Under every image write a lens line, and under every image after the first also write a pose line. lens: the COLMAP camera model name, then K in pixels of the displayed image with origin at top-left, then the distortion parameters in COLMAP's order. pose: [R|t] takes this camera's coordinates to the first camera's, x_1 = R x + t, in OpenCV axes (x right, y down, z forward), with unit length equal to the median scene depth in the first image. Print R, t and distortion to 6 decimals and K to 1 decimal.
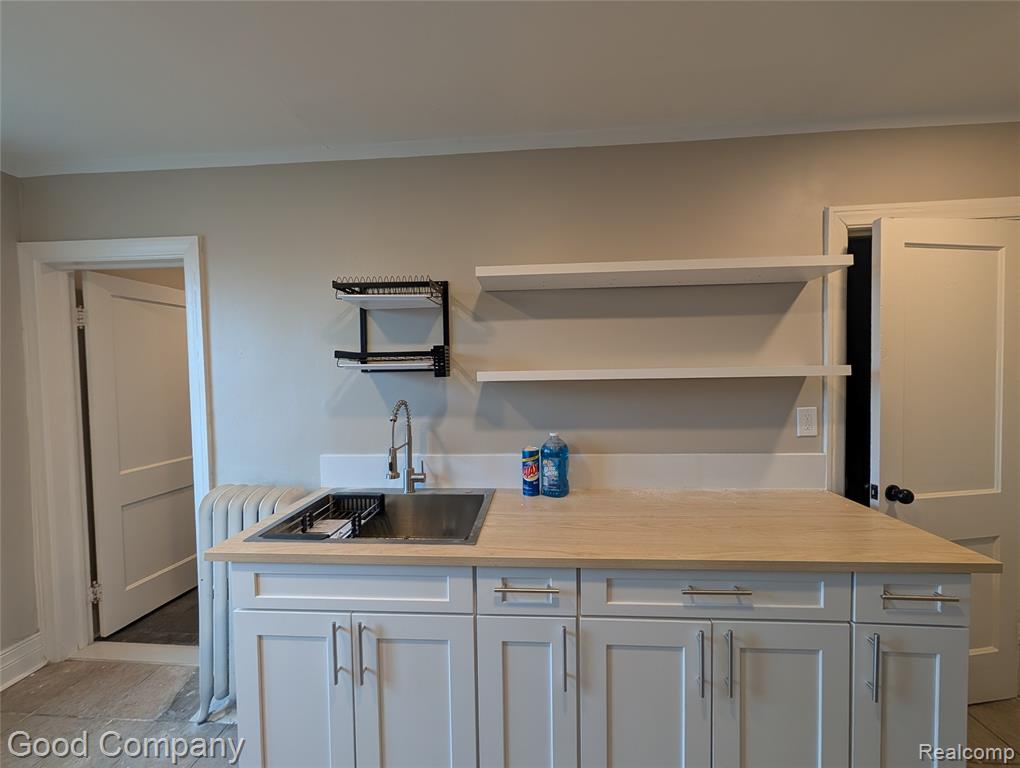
lens RADIAL K [[384.3, 0, 512.9], [0, 384.3, 380.0], [0, 0, 1]] dist [0.000271, 0.000015]
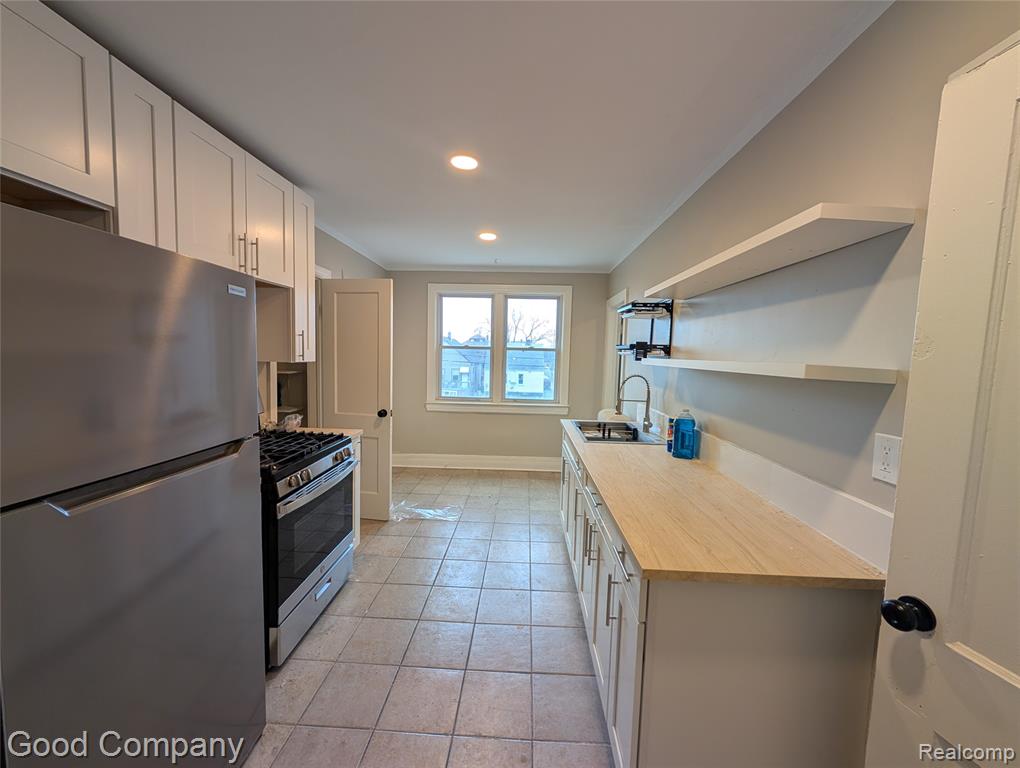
lens RADIAL K [[355.9, 0, 510.0], [0, 355.9, 384.0], [0, 0, 1]] dist [0.000033, 0.000018]
pose [[0.023688, 0.102190, -0.994483, 1.264092], [-0.057118, 0.993275, 0.100705, -0.029057], [0.998086, 0.054417, 0.029365, 0.379860]]
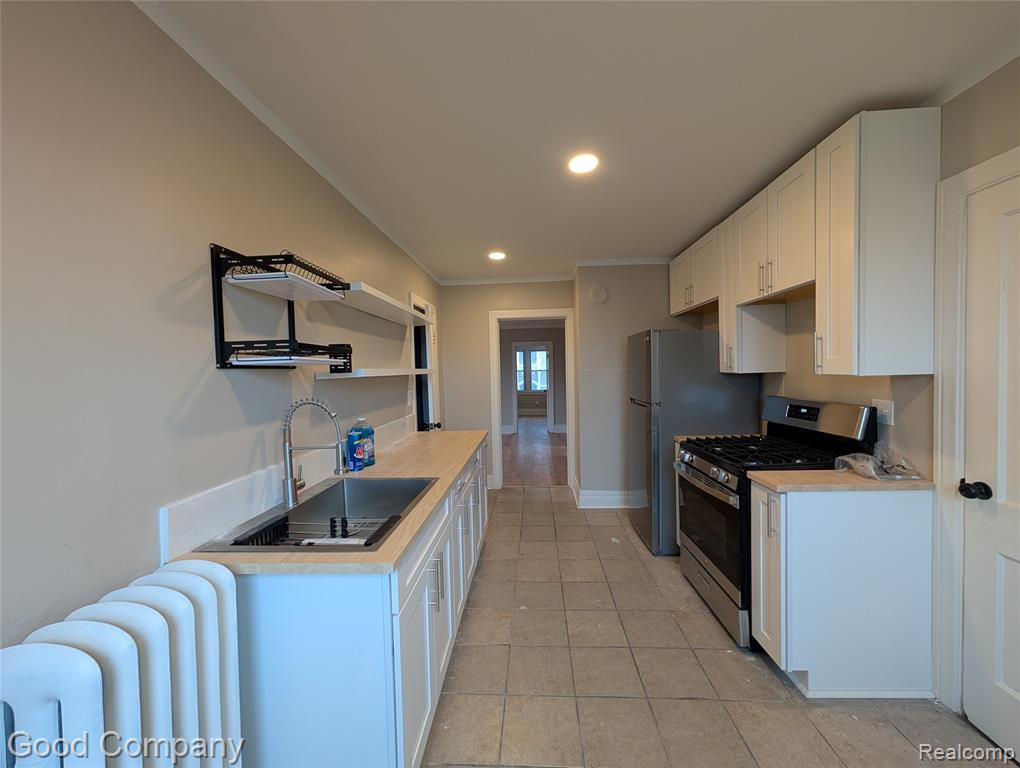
lens RADIAL K [[384.3, 0, 512.9], [0, 384.3, 380.0], [0, 0, 1]] dist [0.000271, 0.000015]
pose [[-0.016413, -0.009338, 0.999822, -1.210197], [0.051847, 0.998603, 0.010178, 0.024175], [-0.998520, 0.052005, -0.015906, 0.515653]]
